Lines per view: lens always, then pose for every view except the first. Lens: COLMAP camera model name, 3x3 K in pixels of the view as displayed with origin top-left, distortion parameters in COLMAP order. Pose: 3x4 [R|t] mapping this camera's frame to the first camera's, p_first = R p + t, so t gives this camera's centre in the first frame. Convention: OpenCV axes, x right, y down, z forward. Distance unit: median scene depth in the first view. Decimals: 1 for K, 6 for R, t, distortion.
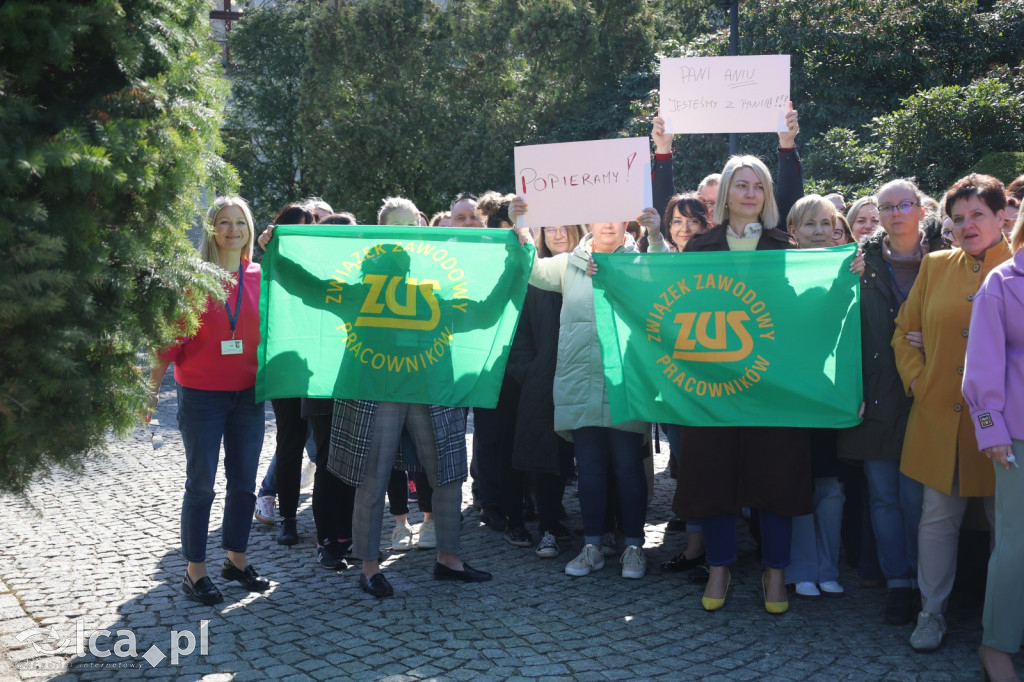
lens RADIAL K [[1388.5, 0, 520.0], [0, 1388.5, 341.8], [0, 0, 1]] dist [0.009135, 0.000000]
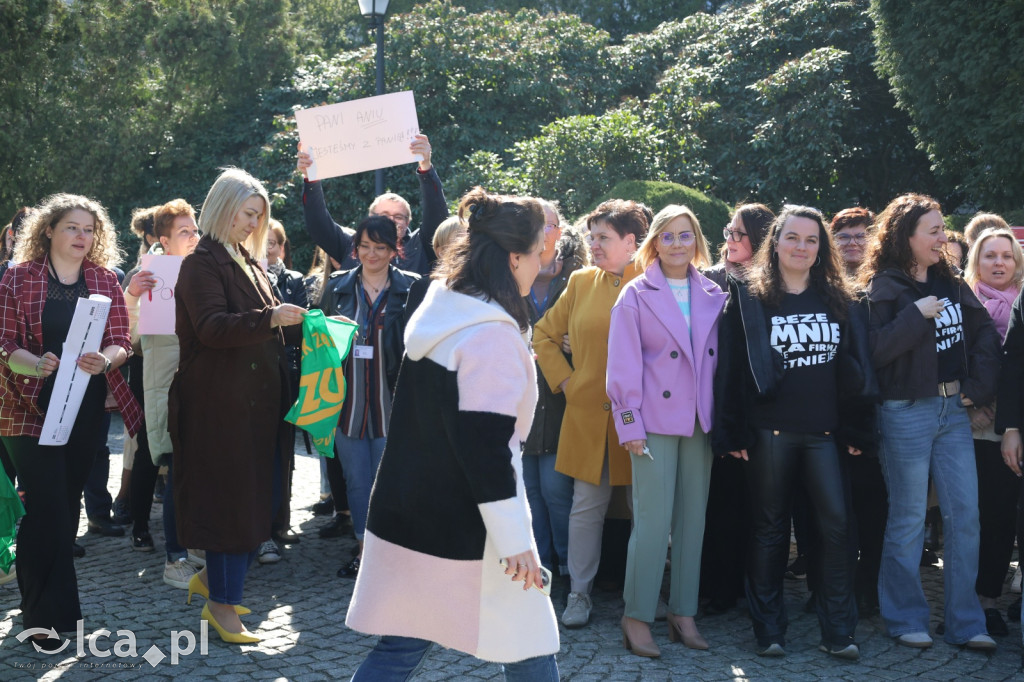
lens RADIAL K [[1587.6, 0, 513.4], [0, 1587.6, 309.7], [0, 0, 1]] dist [0.029900, 0.000000]
pose [[0.965947, 0.008883, 0.258586, -0.046946], [0.002946, 0.998968, -0.045322, 0.014677], [-0.258721, 0.044541, 0.964925, -0.121270]]
